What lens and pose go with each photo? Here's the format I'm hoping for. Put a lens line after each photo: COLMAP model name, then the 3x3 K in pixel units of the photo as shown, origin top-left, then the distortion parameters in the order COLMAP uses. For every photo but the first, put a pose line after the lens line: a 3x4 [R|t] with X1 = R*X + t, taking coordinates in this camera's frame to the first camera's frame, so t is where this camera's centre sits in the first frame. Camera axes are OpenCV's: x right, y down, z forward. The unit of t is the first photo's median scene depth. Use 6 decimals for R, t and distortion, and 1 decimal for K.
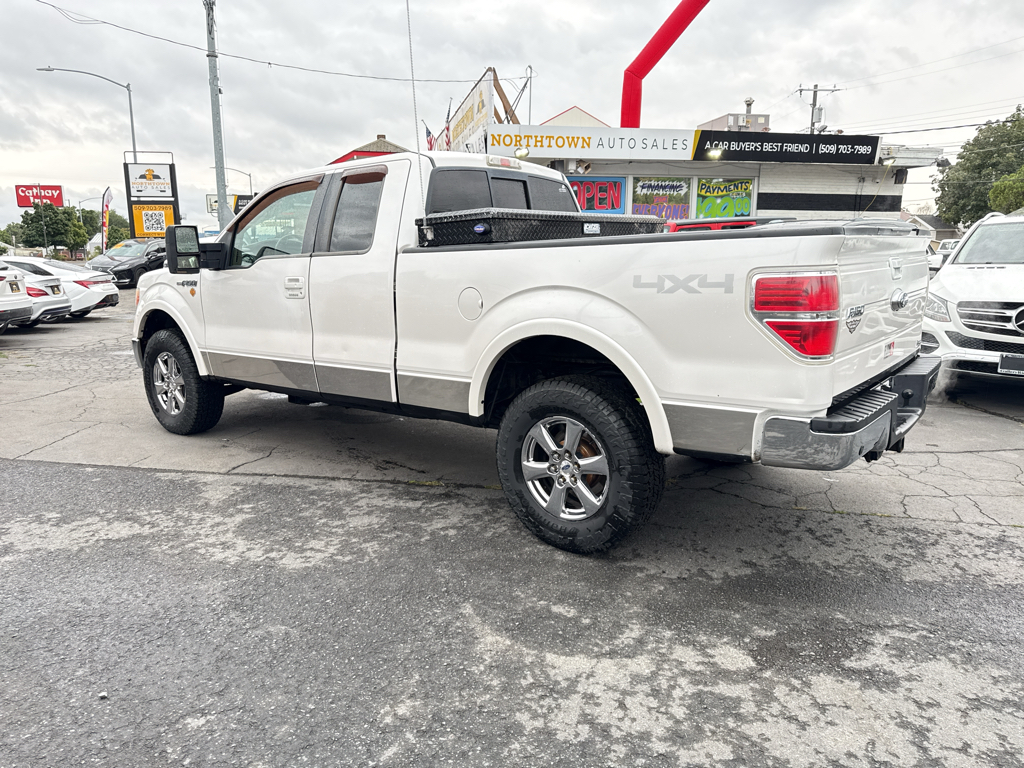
lens RADIAL K [[719.9, 0, 507.3], [0, 719.9, 384.4], [0, 0, 1]] dist [0.059298, -0.077736]
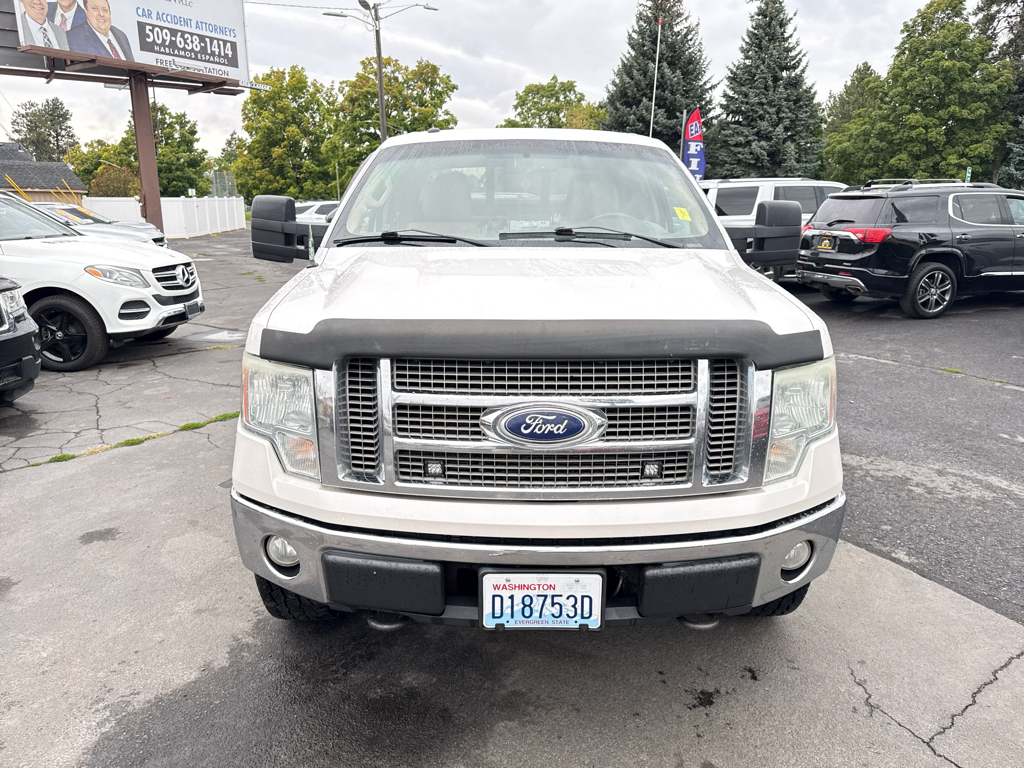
lens RADIAL K [[731.6, 0, 501.5], [0, 731.6, 381.8], [0, 0, 1]] dist [0.006554, -0.007314]
pose [[-0.631166, -0.175919, 0.755435, -0.902535], [0.146360, 0.929433, 0.338723, -0.357650], [-0.761714, 0.324356, -0.560879, 1.766578]]
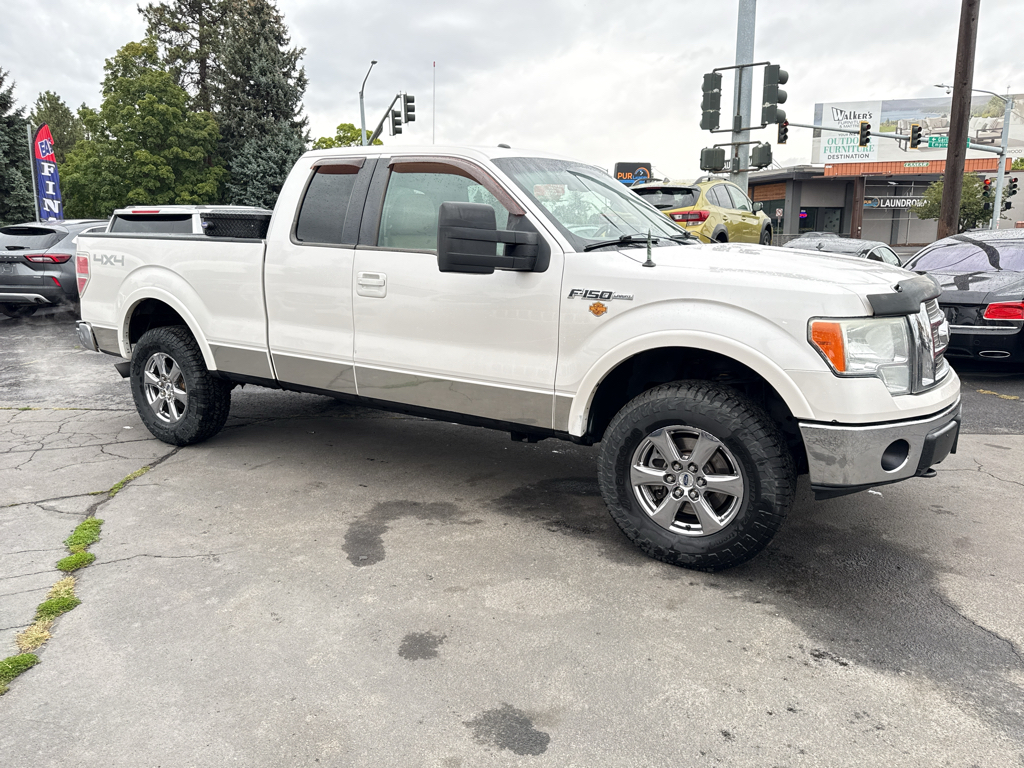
lens RADIAL K [[722.7, 0, 512.0], [0, 722.7, 384.0], [0, 0, 1]] dist [0.032183, -0.028650]
pose [[-0.992414, 0.035882, -0.117590, -0.073112], [-0.010829, 0.927232, 0.374331, -0.413413], [0.122465, 0.372764, -0.919809, 2.174635]]
